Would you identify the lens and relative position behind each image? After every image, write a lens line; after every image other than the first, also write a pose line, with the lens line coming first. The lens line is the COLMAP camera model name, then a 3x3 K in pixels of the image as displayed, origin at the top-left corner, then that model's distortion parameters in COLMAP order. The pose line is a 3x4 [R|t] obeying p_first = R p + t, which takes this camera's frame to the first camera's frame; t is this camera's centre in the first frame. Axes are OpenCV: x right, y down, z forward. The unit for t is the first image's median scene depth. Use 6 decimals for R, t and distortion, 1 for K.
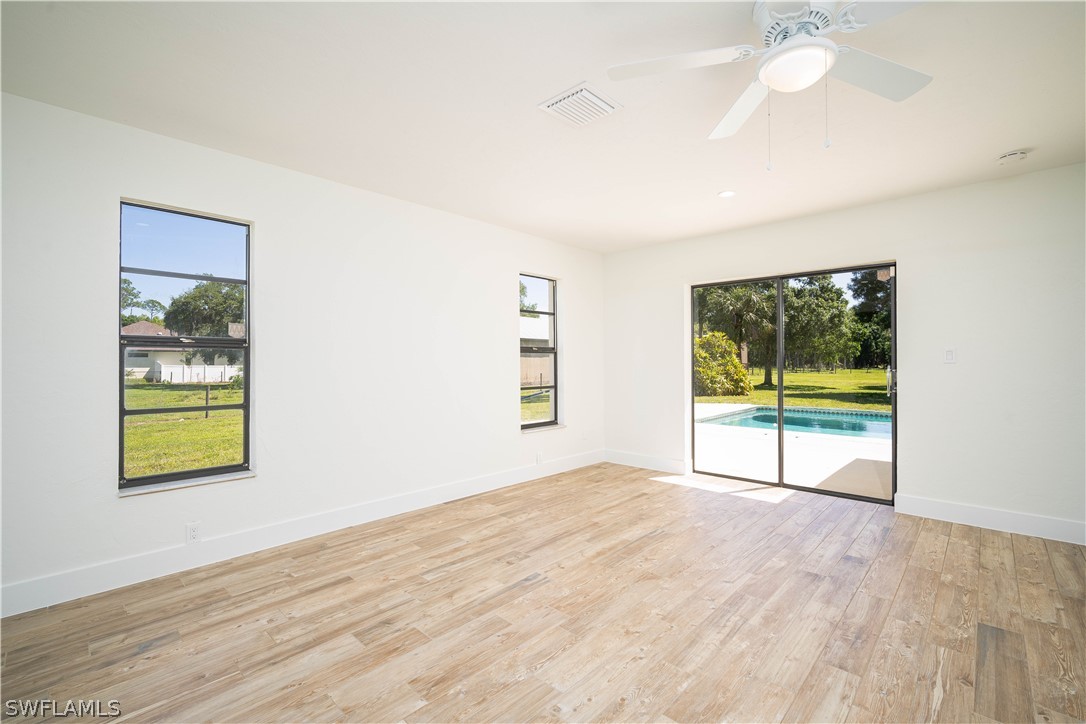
lens RADIAL K [[482.0, 0, 550.8], [0, 482.0, 362.1], [0, 0, 1]] dist [-0.001959, 0.000621]
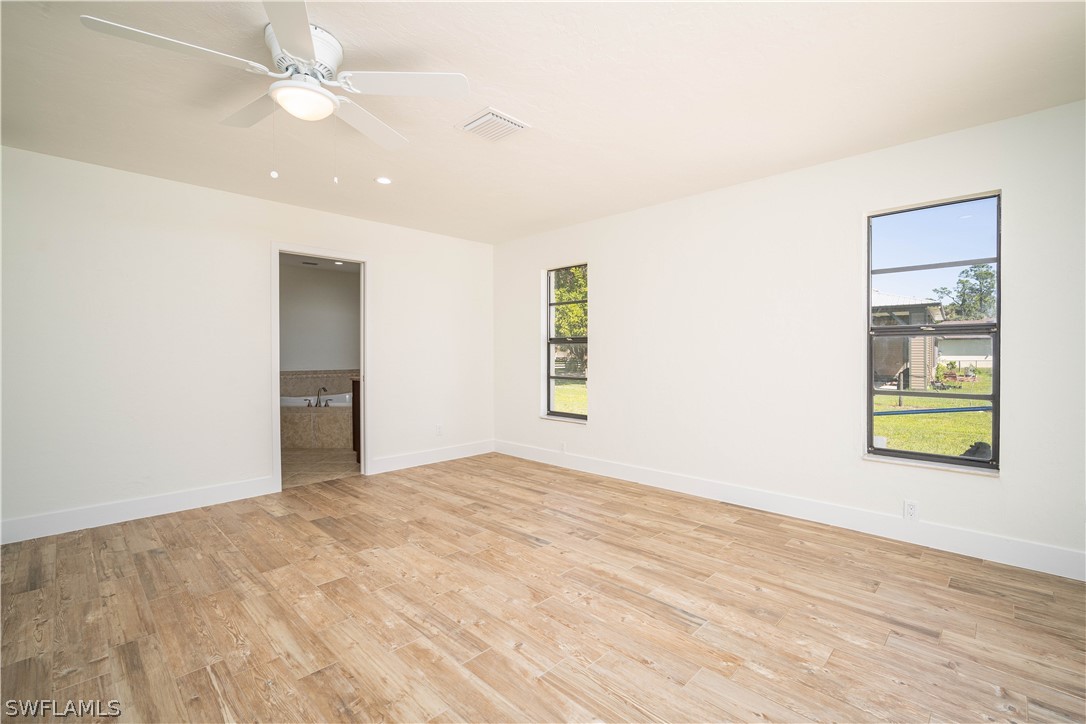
lens RADIAL K [[482.0, 0, 553.1], [0, 482.0, 357.0], [0, 0, 1]] dist [-0.001959, 0.000621]
pose [[-0.036090, 0.008906, -0.999309, 0.992228], [0.006432, 0.999942, 0.008679, 0.001146], [0.999328, -0.006115, -0.036145, 0.970384]]
